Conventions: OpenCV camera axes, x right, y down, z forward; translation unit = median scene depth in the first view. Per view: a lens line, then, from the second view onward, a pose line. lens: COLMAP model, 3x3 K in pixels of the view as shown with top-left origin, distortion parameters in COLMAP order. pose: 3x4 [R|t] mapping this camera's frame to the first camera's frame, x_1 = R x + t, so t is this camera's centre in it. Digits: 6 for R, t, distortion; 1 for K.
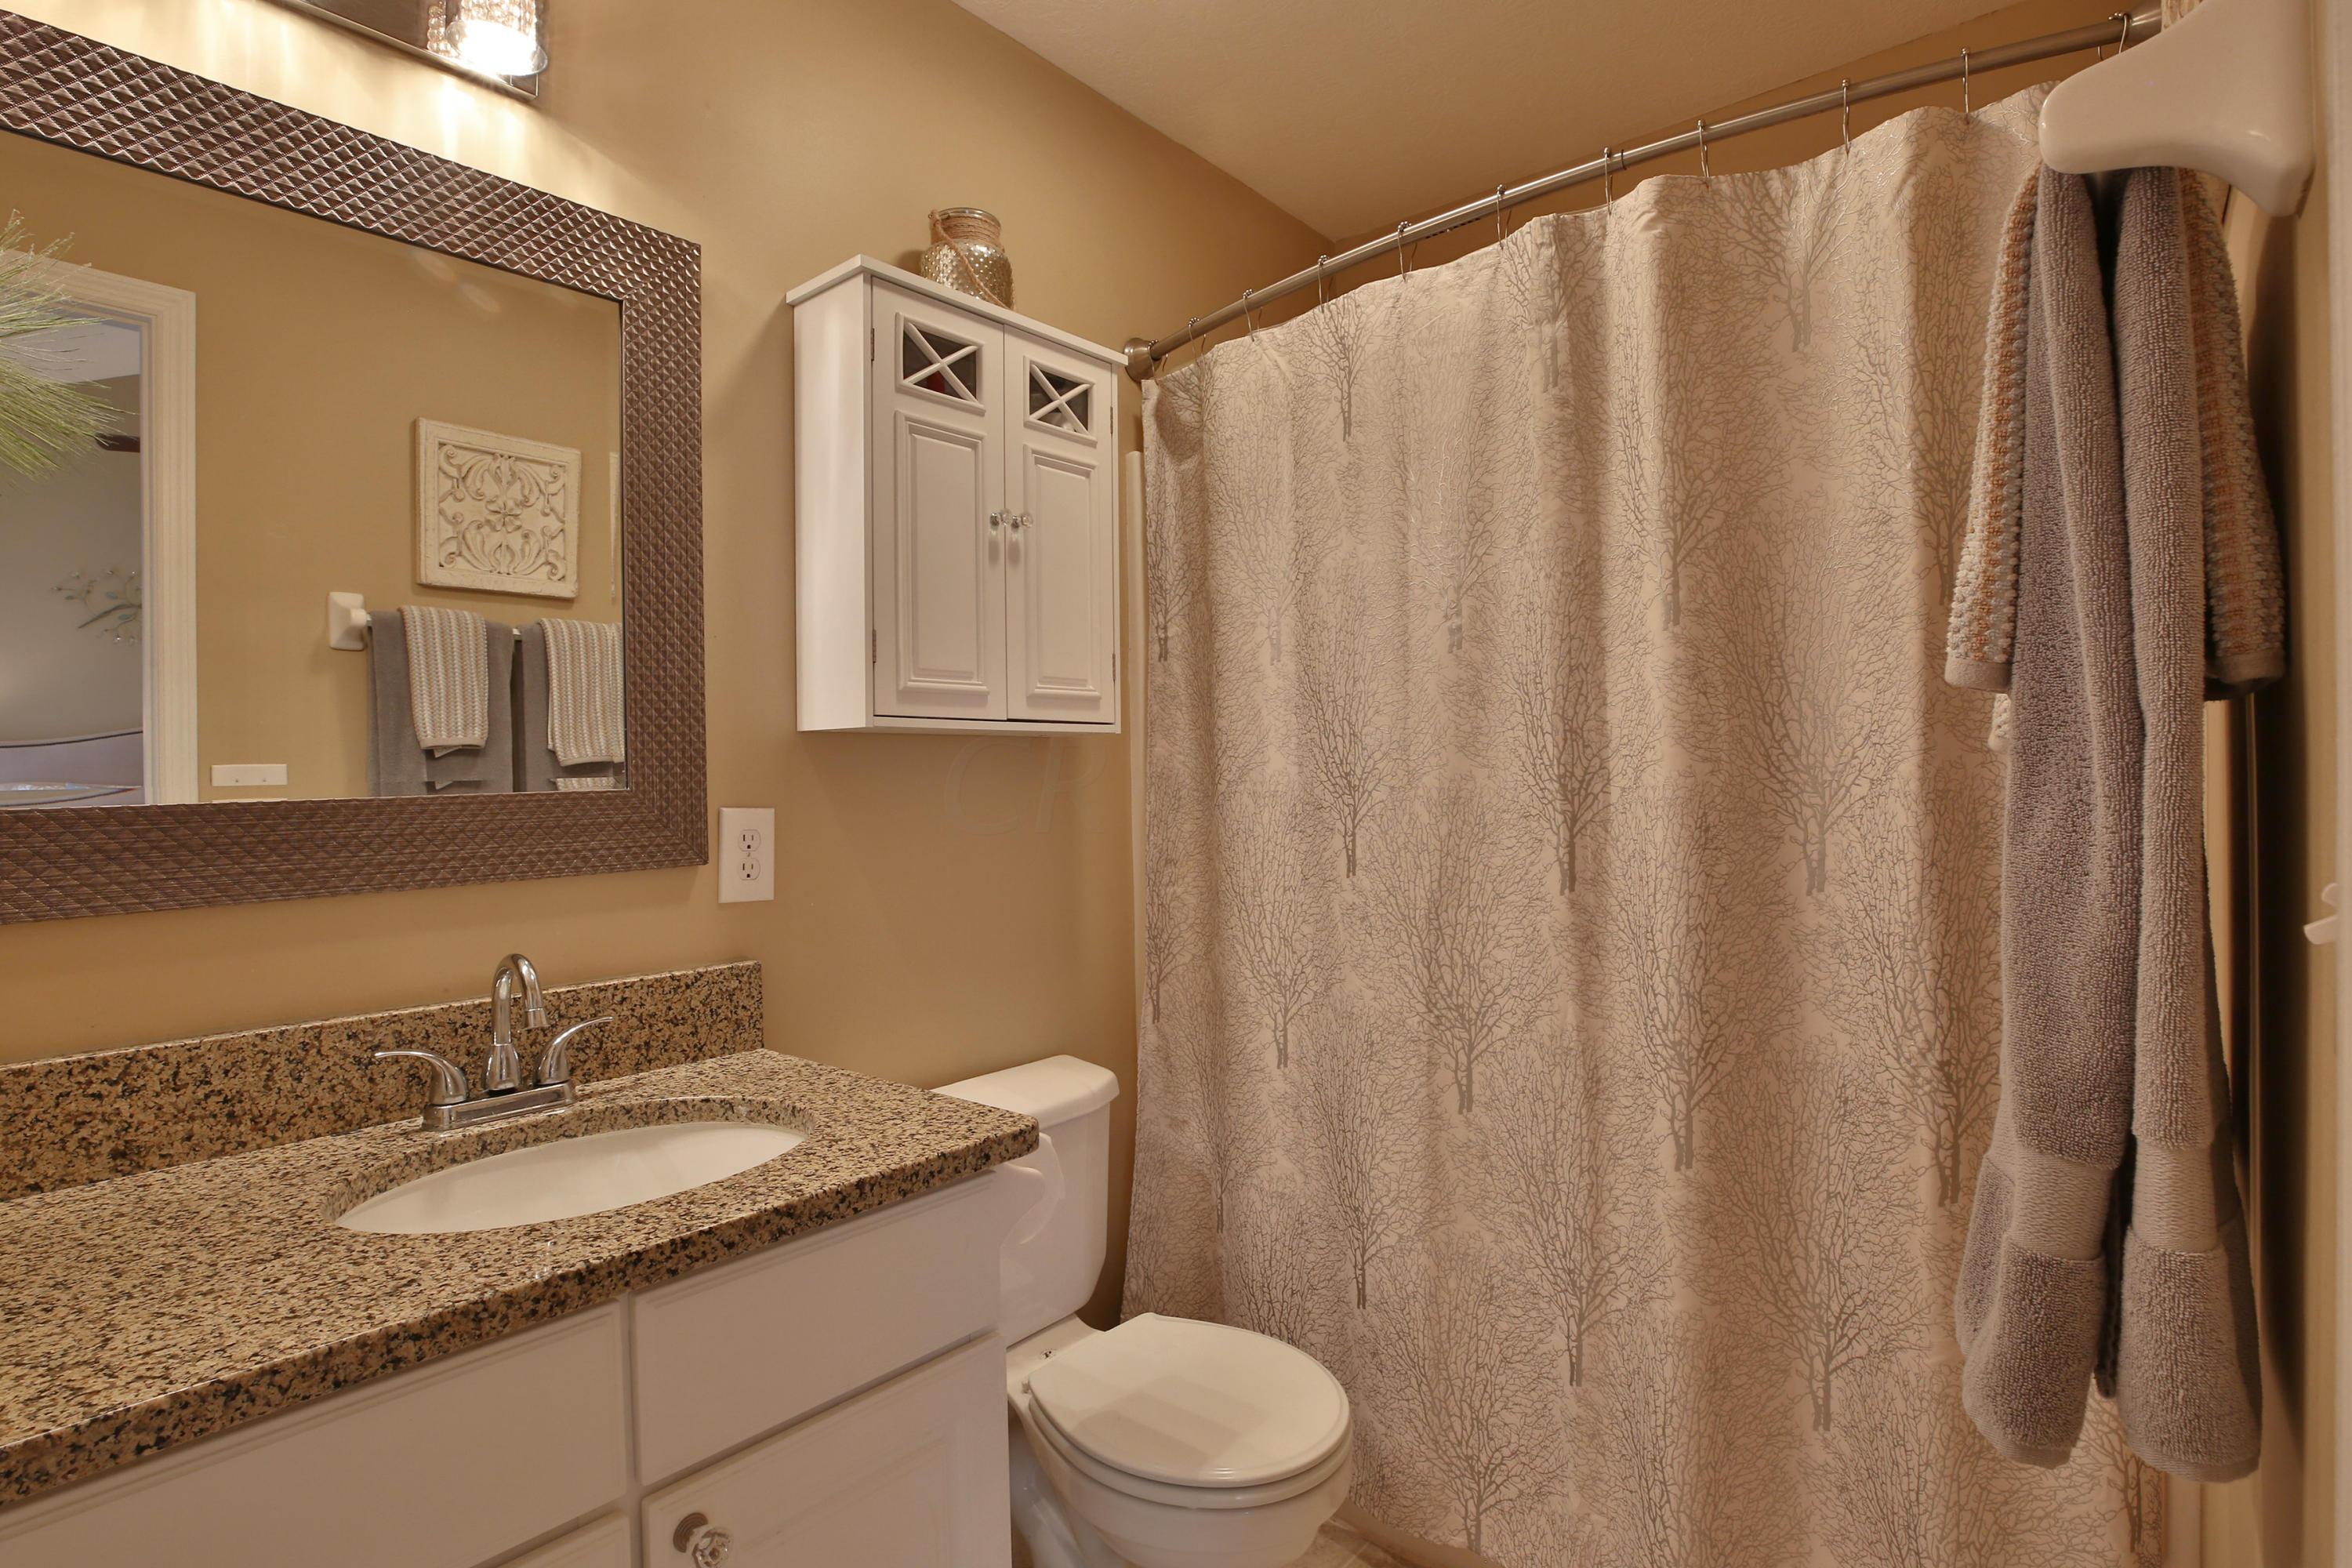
lens RADIAL K [[1159.9, 0, 1156.0], [0, 1159.9, 783.0], [0, 0, 1]] dist [-0.041070, 0.011908]
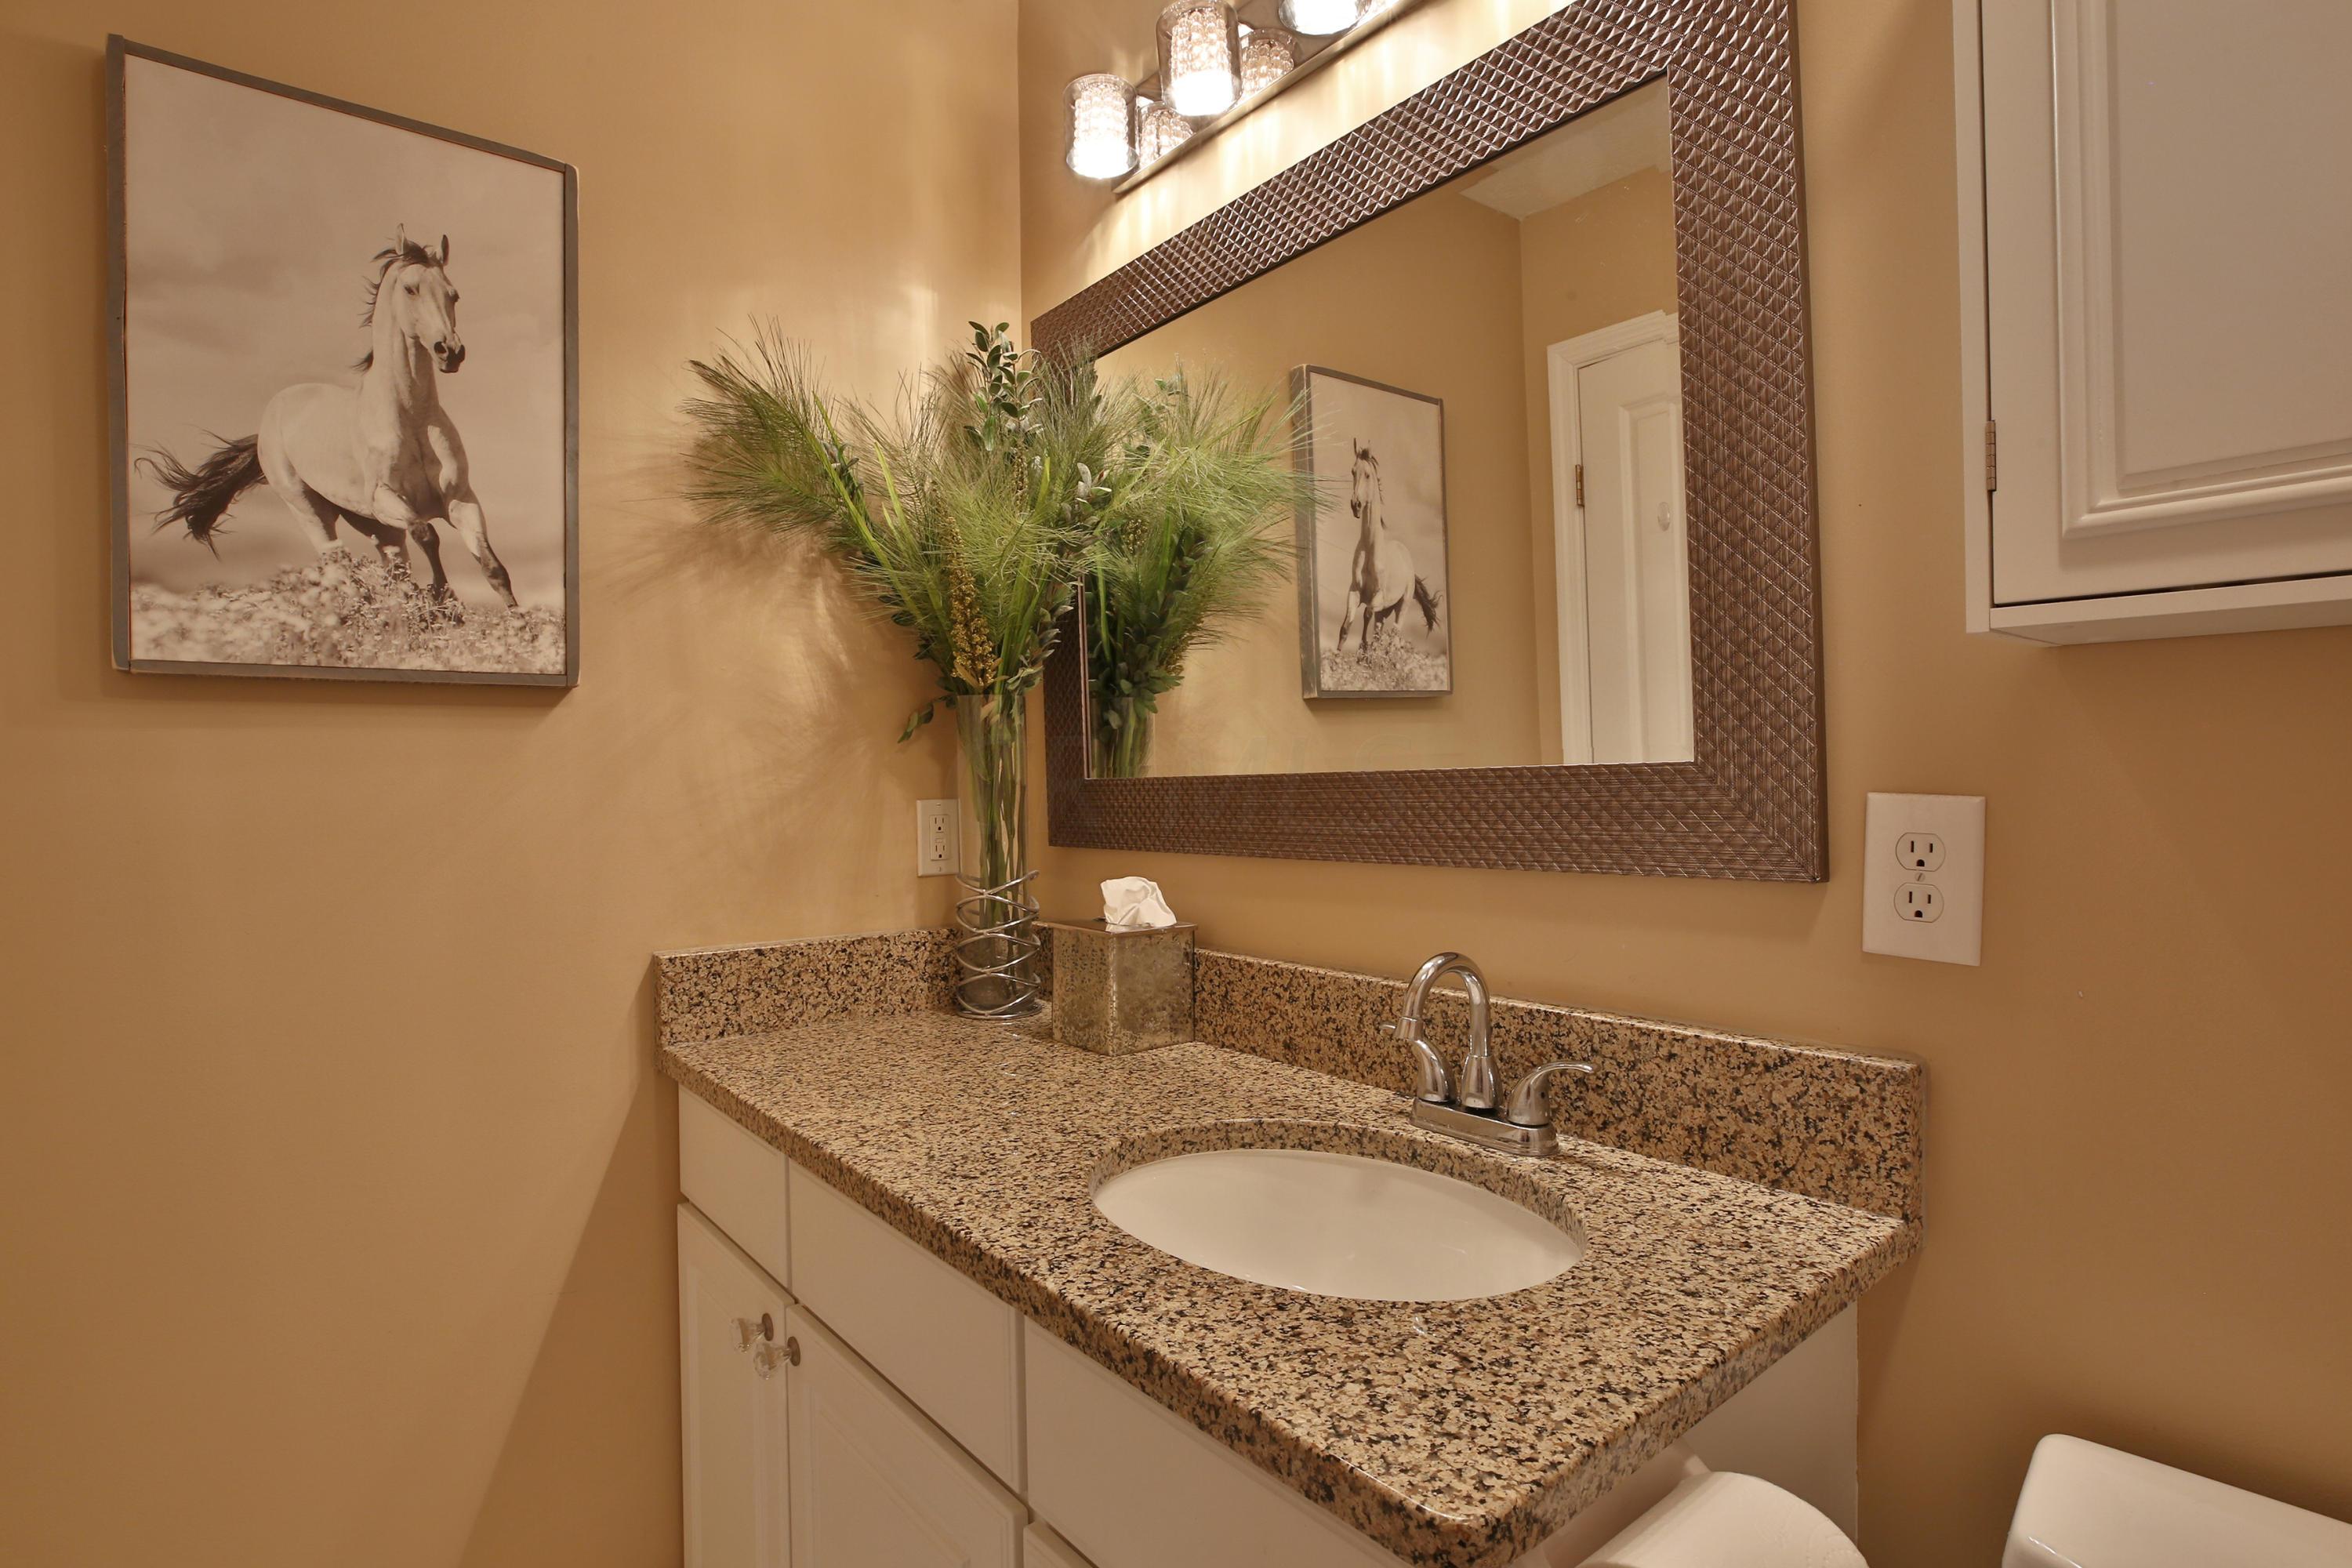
lens RADIAL K [[1159.9, 0, 1170.4], [0, 1159.9, 782.9], [0, 0, 1]] dist [-0.041070, 0.011908]
pose [[-0.175112, 0.031682, -0.984039, 0.348039], [0.017108, 0.999429, 0.029134, -0.008577], [0.984400, -0.011733, -0.175554, 0.992036]]
